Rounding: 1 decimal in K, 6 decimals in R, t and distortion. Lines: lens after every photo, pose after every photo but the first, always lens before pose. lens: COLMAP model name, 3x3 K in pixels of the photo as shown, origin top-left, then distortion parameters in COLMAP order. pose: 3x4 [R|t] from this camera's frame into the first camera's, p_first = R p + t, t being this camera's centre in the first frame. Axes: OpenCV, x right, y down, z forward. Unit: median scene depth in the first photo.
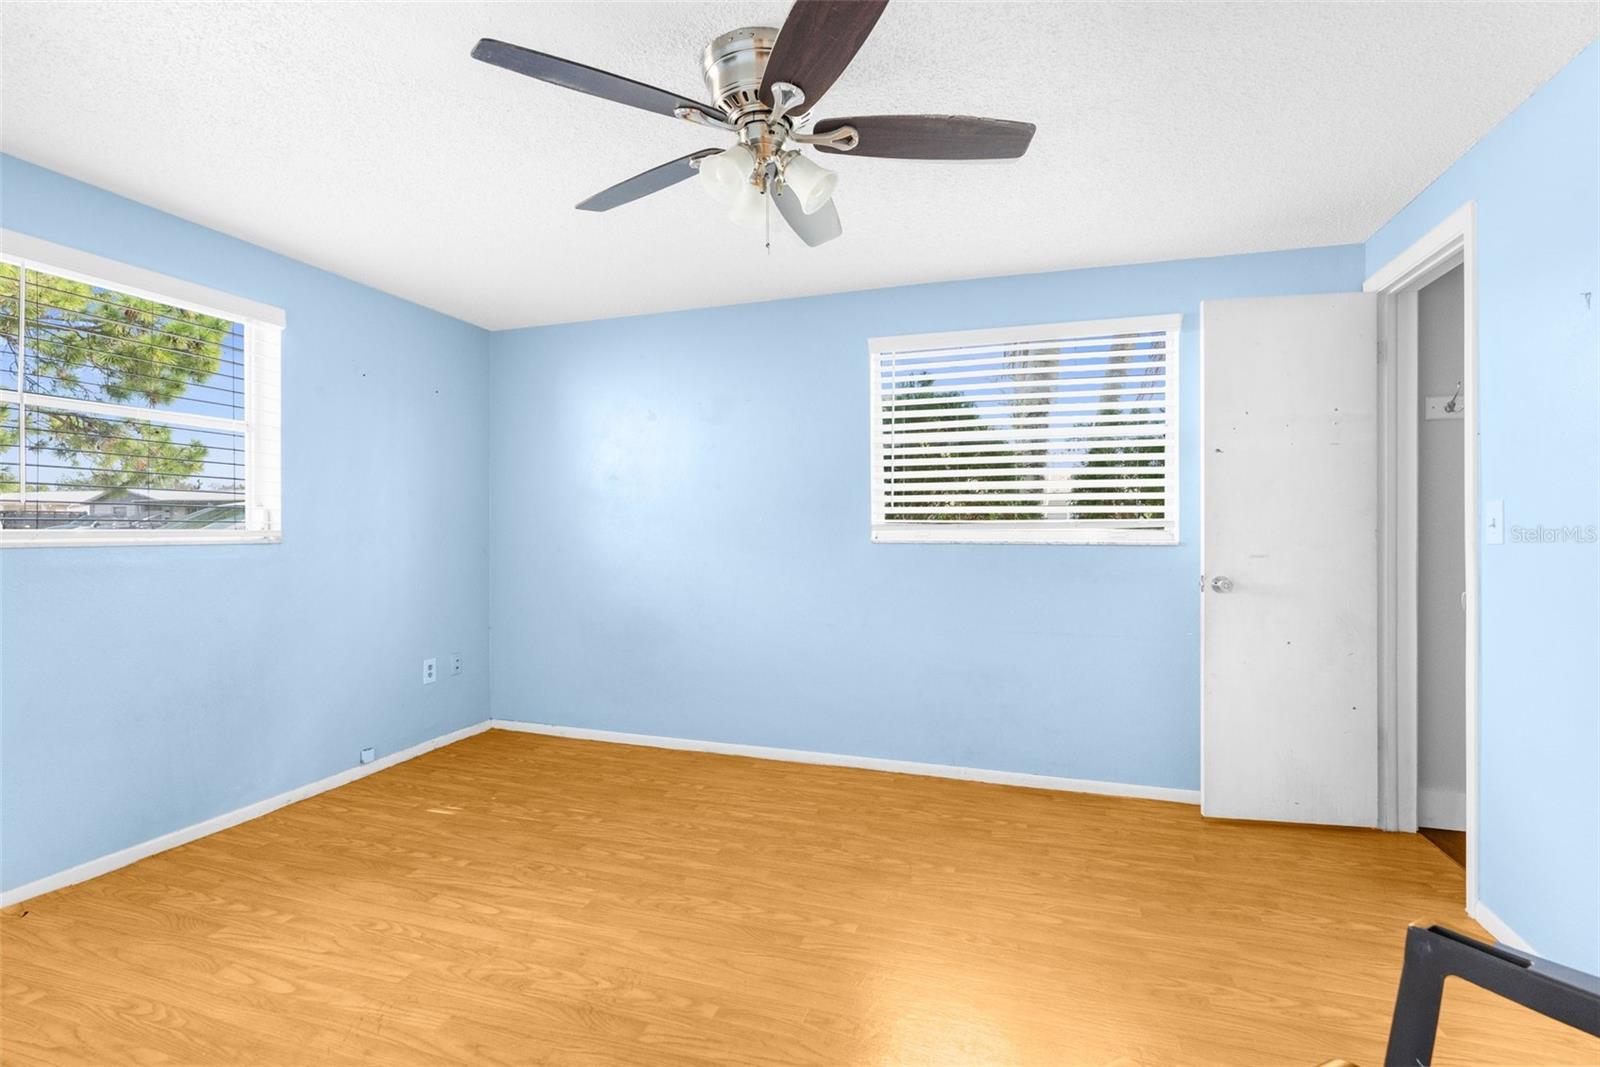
lens RADIAL K [[733.4, 0, 801.9], [0, 733.4, 531.0], [0, 0, 1]] dist [-0.008475, 0.001216]
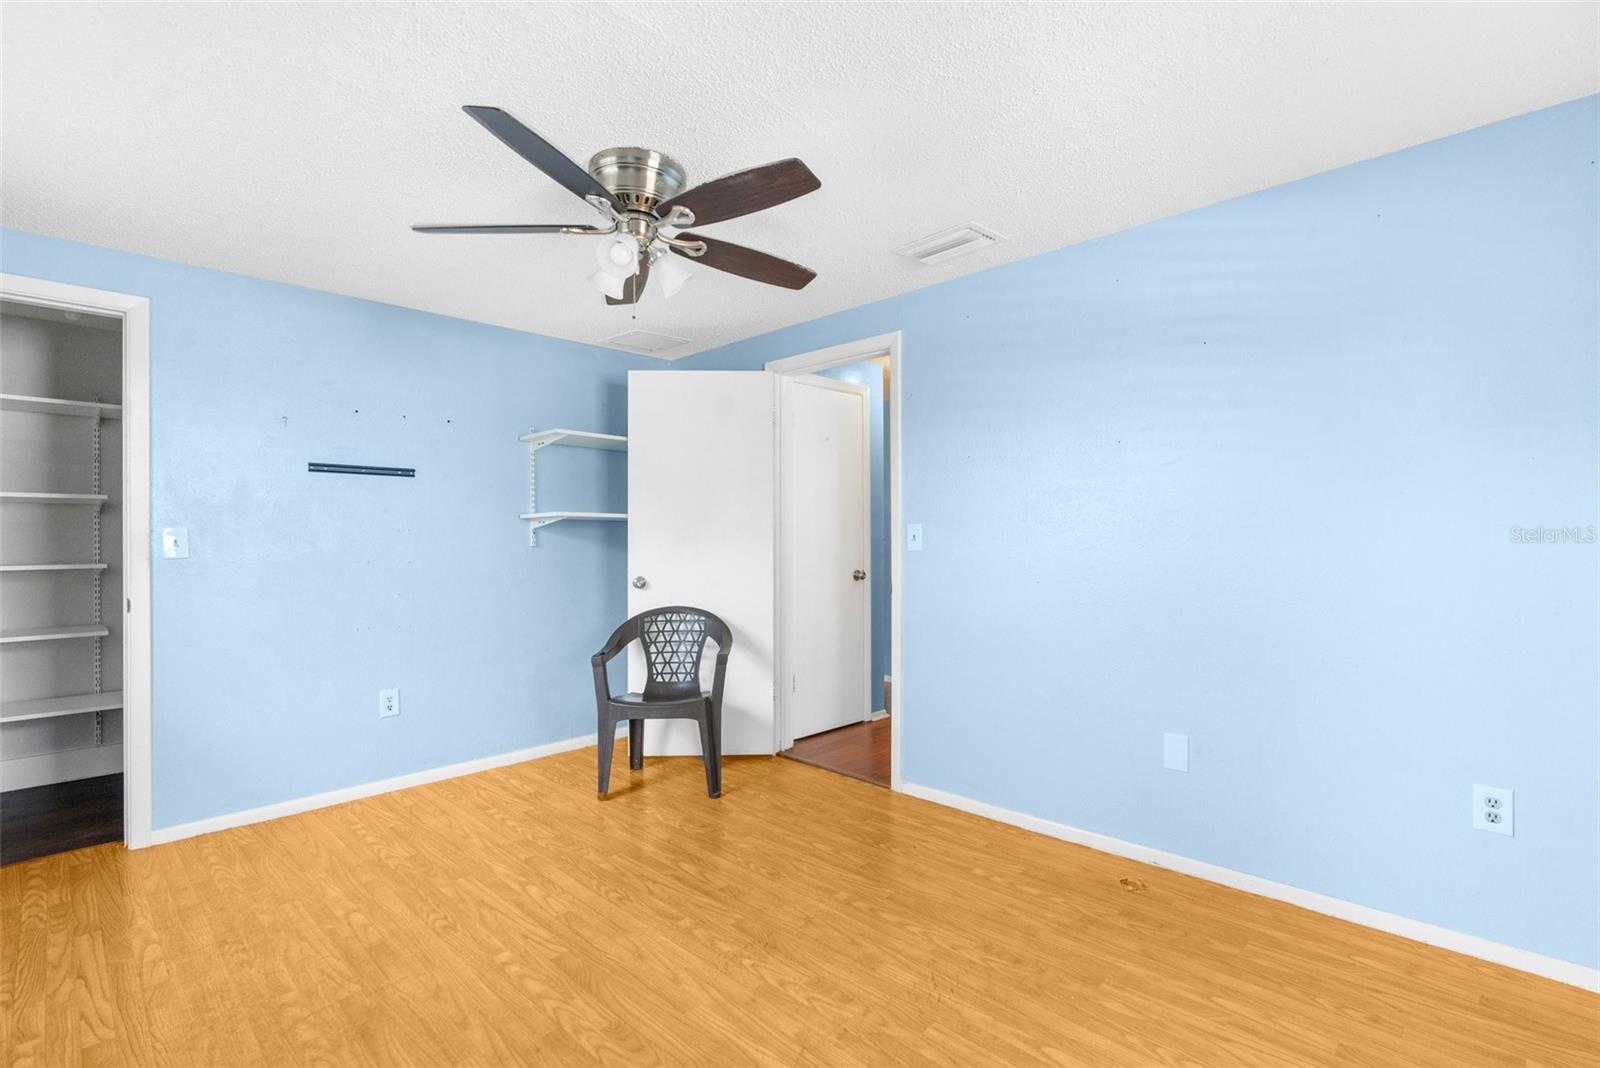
lens RADIAL K [[733.4, 0, 798.9], [0, 733.4, 538.3], [0, 0, 1]] dist [-0.008475, 0.001216]
pose [[-0.899515, 0.007666, 0.436822, -0.798287], [0.006534, 0.999970, -0.004094, -0.010275], [-0.436841, -0.000828, -0.899539, 1.892930]]
